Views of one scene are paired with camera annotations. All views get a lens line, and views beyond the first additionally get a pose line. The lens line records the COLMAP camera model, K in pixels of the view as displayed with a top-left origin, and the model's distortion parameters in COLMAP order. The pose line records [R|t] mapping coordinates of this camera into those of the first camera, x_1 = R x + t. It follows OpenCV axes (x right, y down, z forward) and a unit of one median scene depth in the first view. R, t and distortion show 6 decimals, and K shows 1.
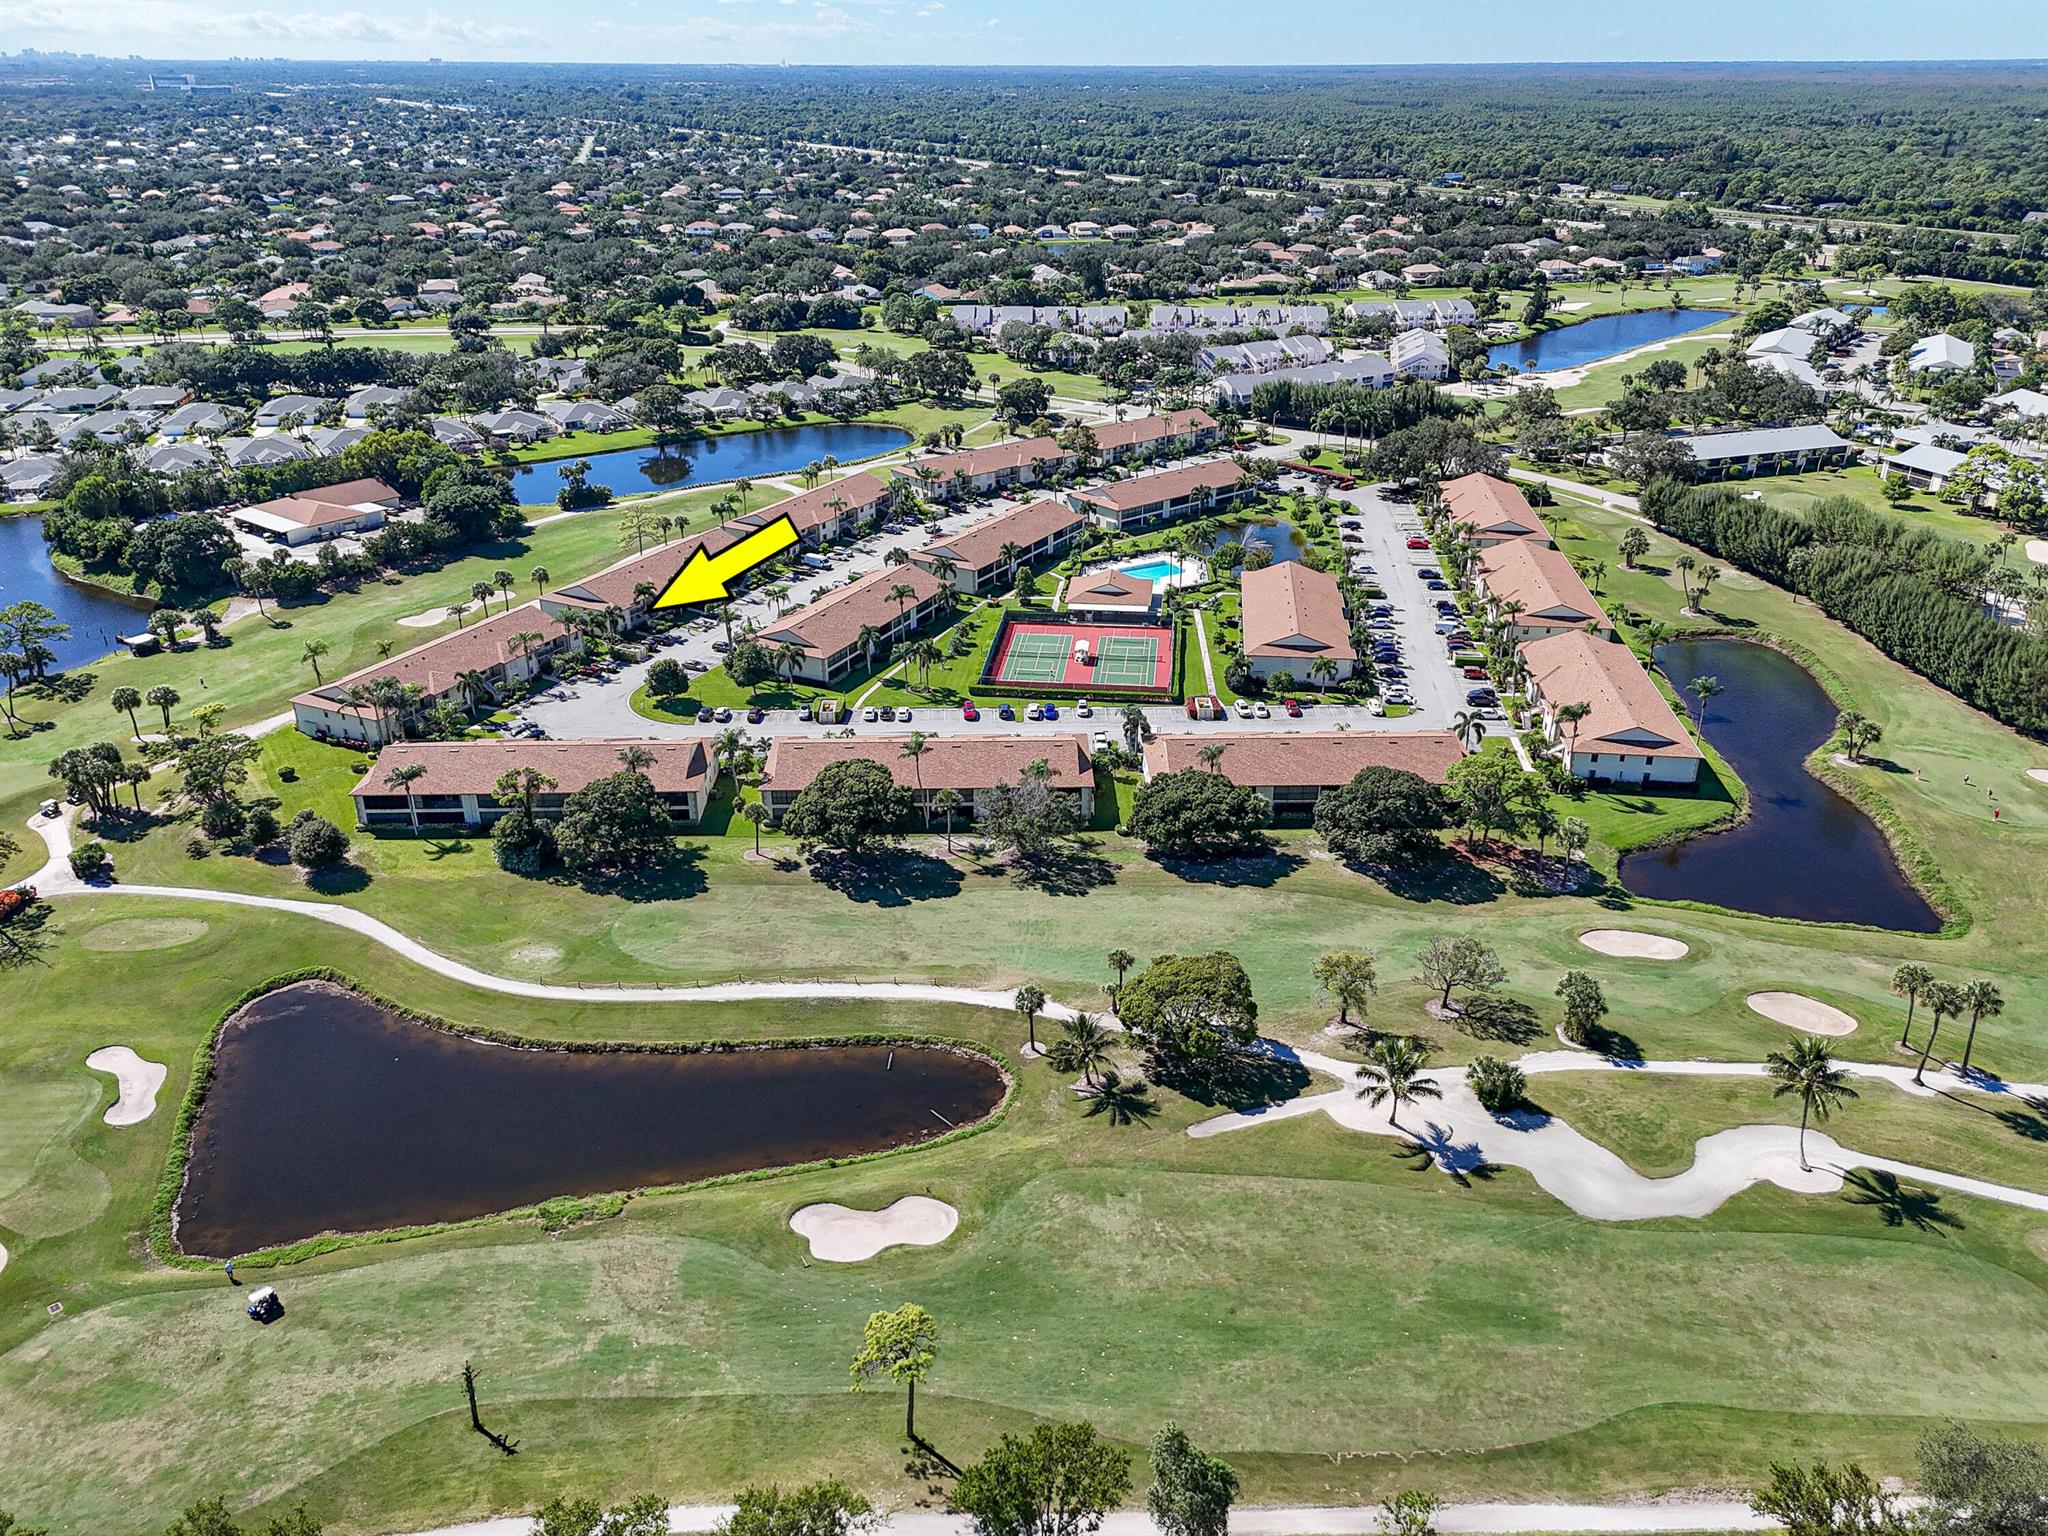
lens RADIAL K [[1508.4, 0, 1028.1], [0, 1508.4, 761.5], [0, 0, 1]] dist [0.082579, -0.070174]
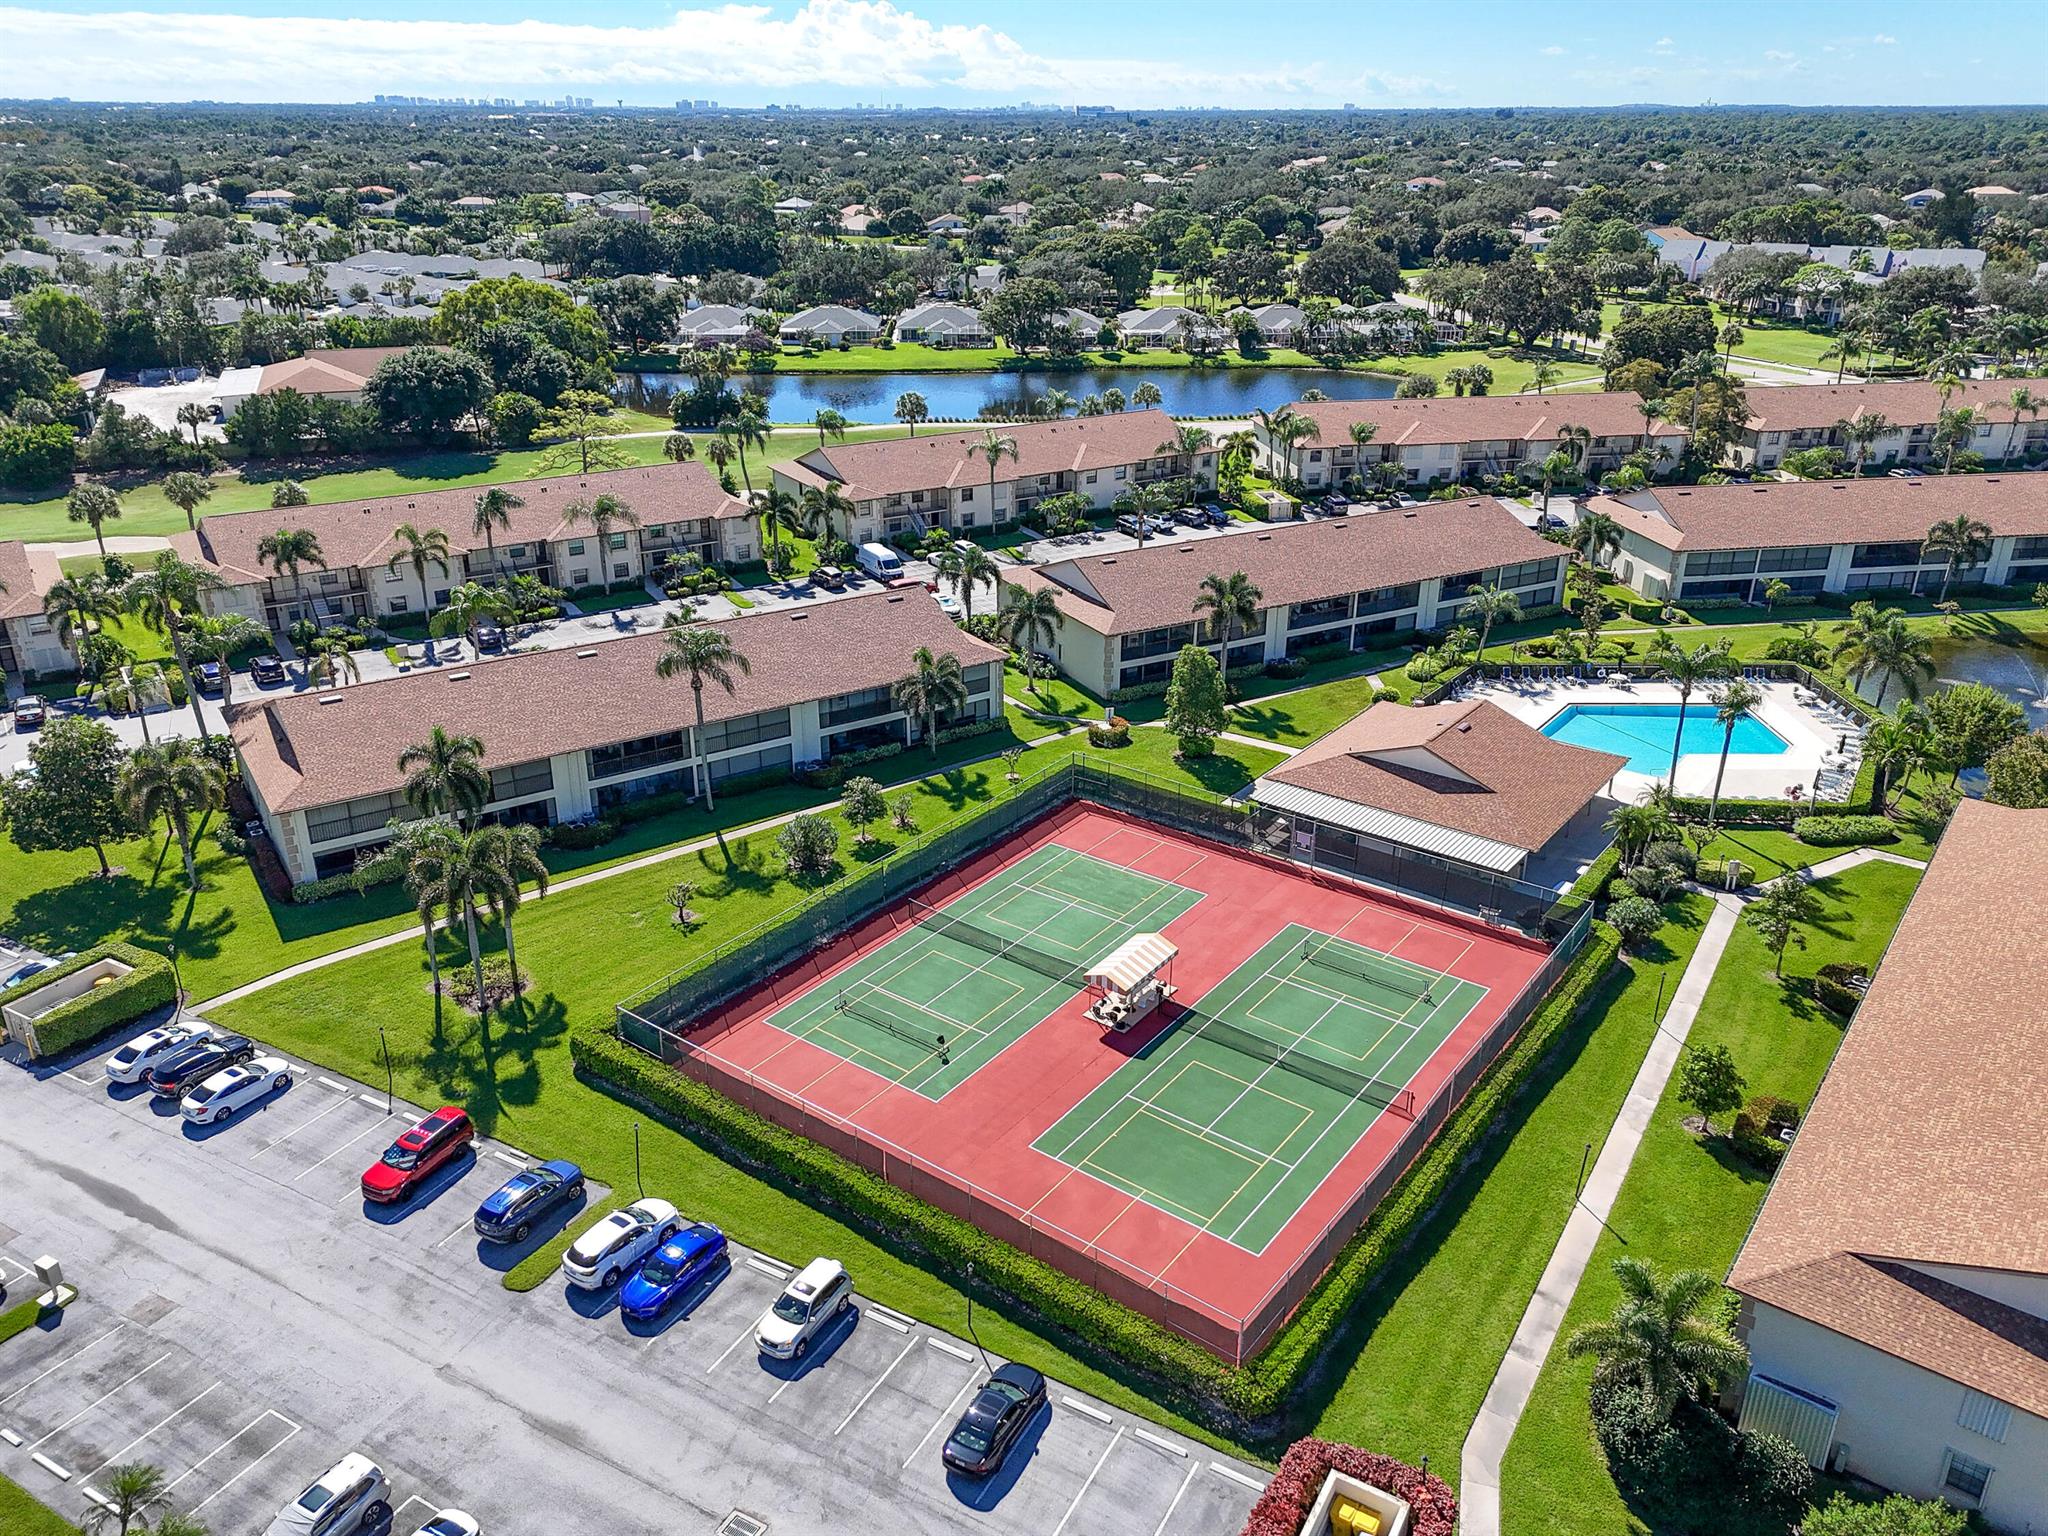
lens RADIAL K [[1508.4, 0, 1028.1], [0, 1508.4, 761.5], [0, 0, 1]] dist [0.082579, -0.070174]
pose [[0.861201, 0.203337, -0.465819, 0.108083], [-0.216175, 0.975998, 0.026377, -0.089528], [0.460002, 0.077982, 0.884487, 0.591078]]
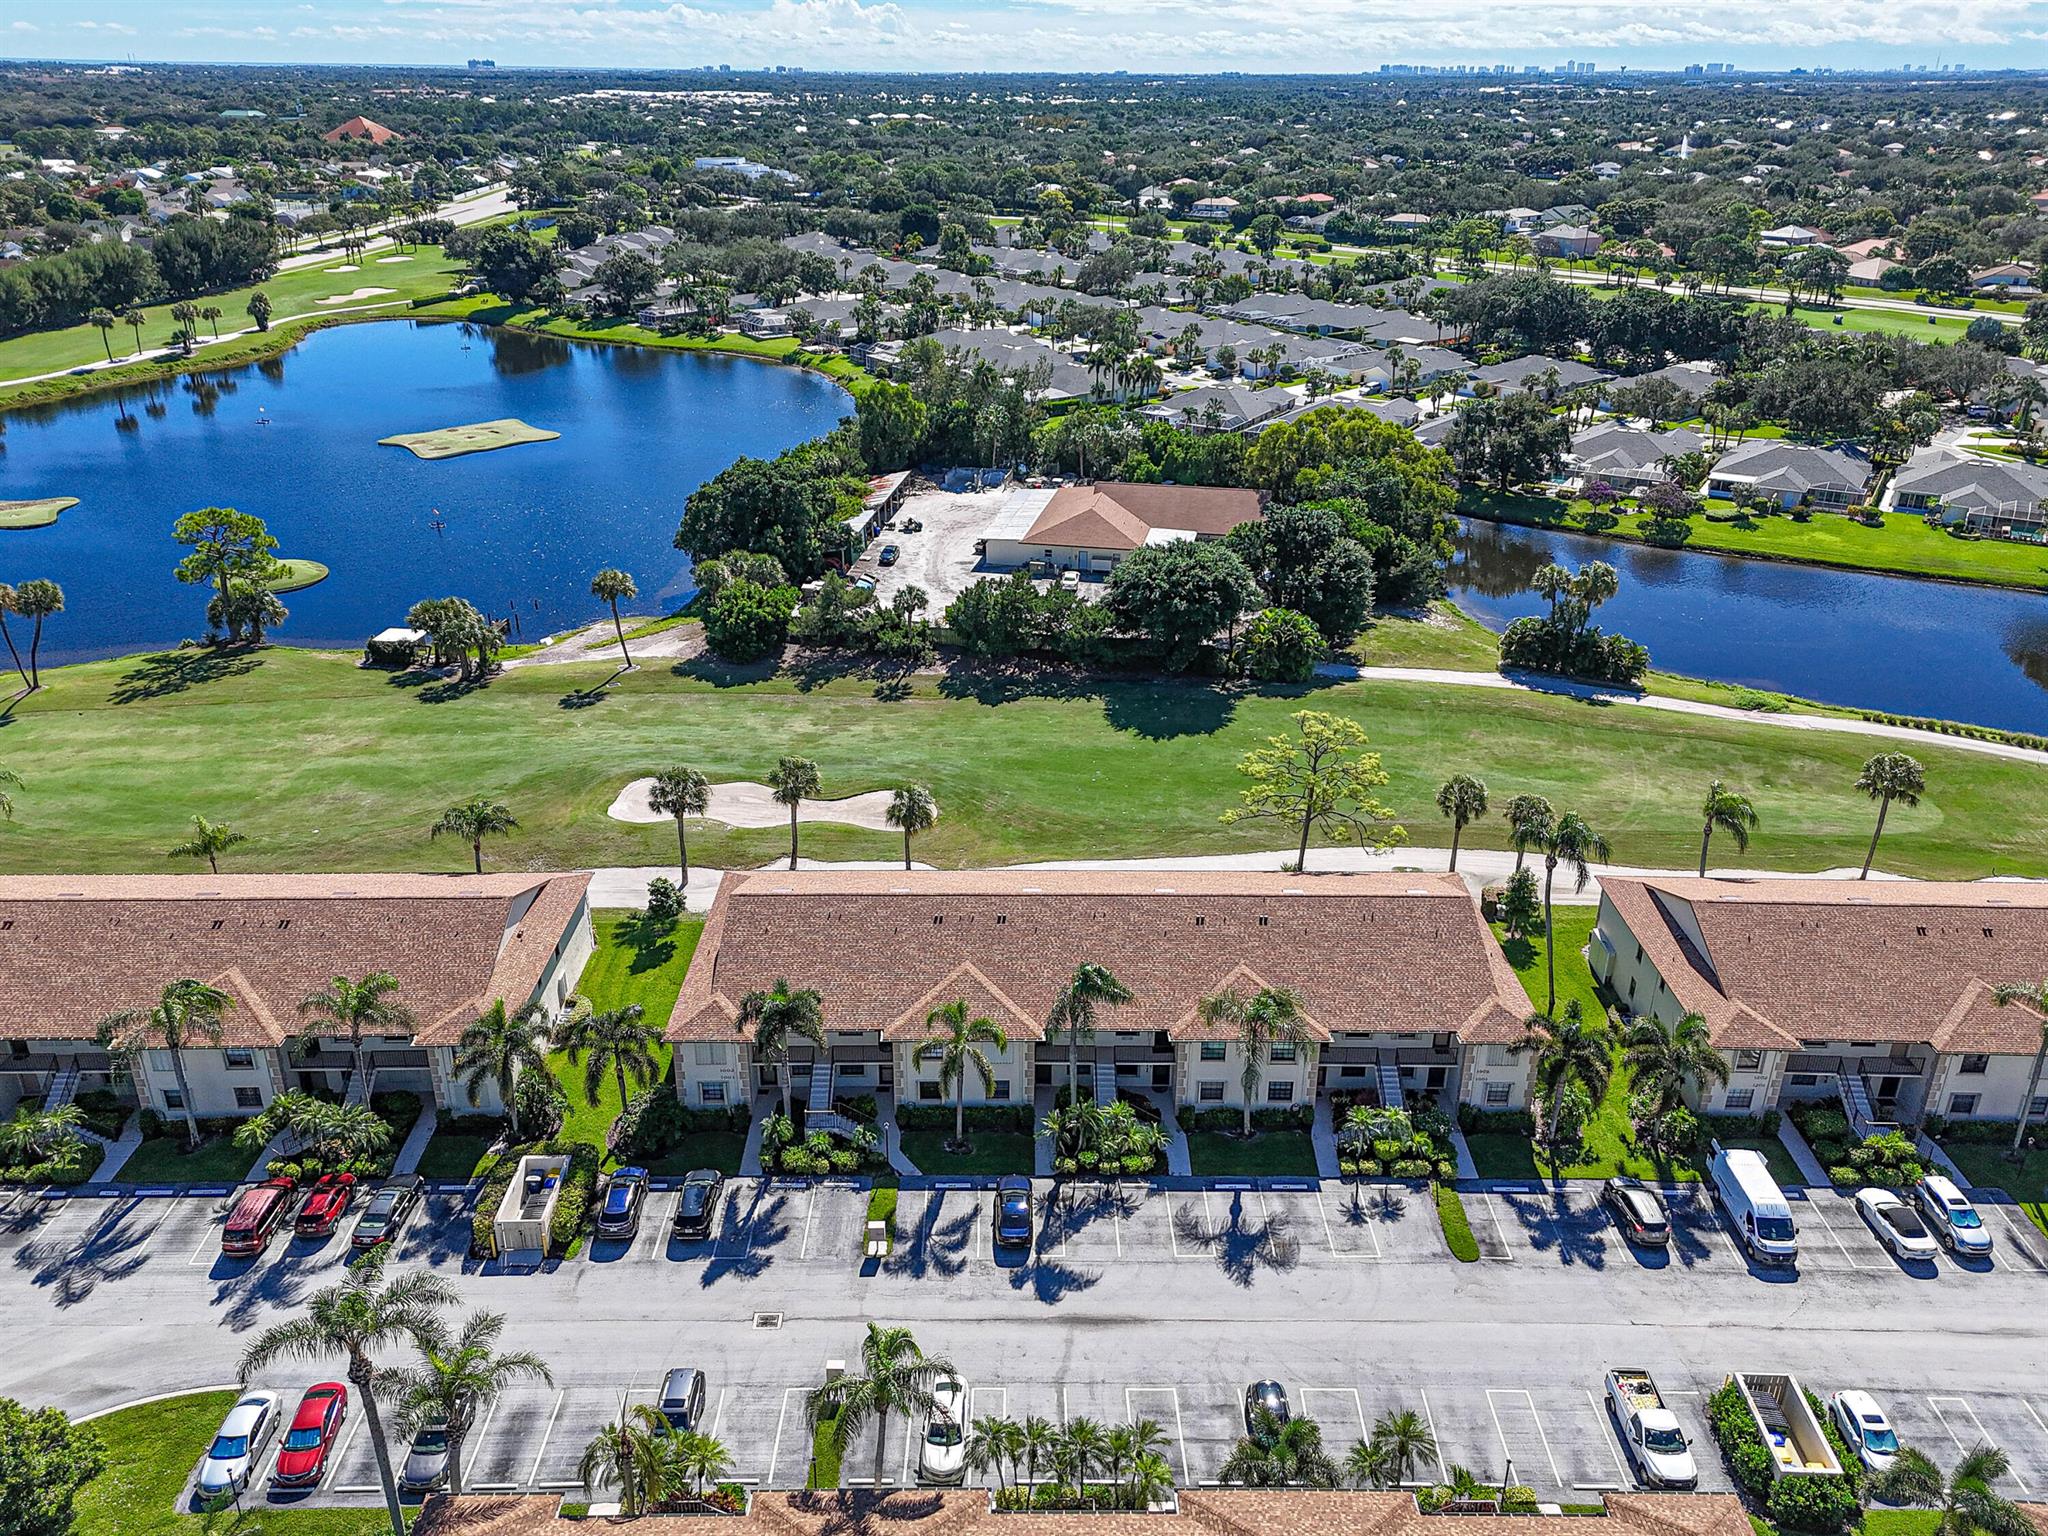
lens RADIAL K [[1520.8, 0, 1028.5], [0, 1520.8, 746.5], [0, 0, 1]] dist [0.079160, -0.066724]
pose [[0.443050, 0.365635, -0.818546, -0.018370], [-0.381615, 0.903116, 0.196856, -0.186003], [0.811219, 0.225152, 0.539657, 0.714516]]
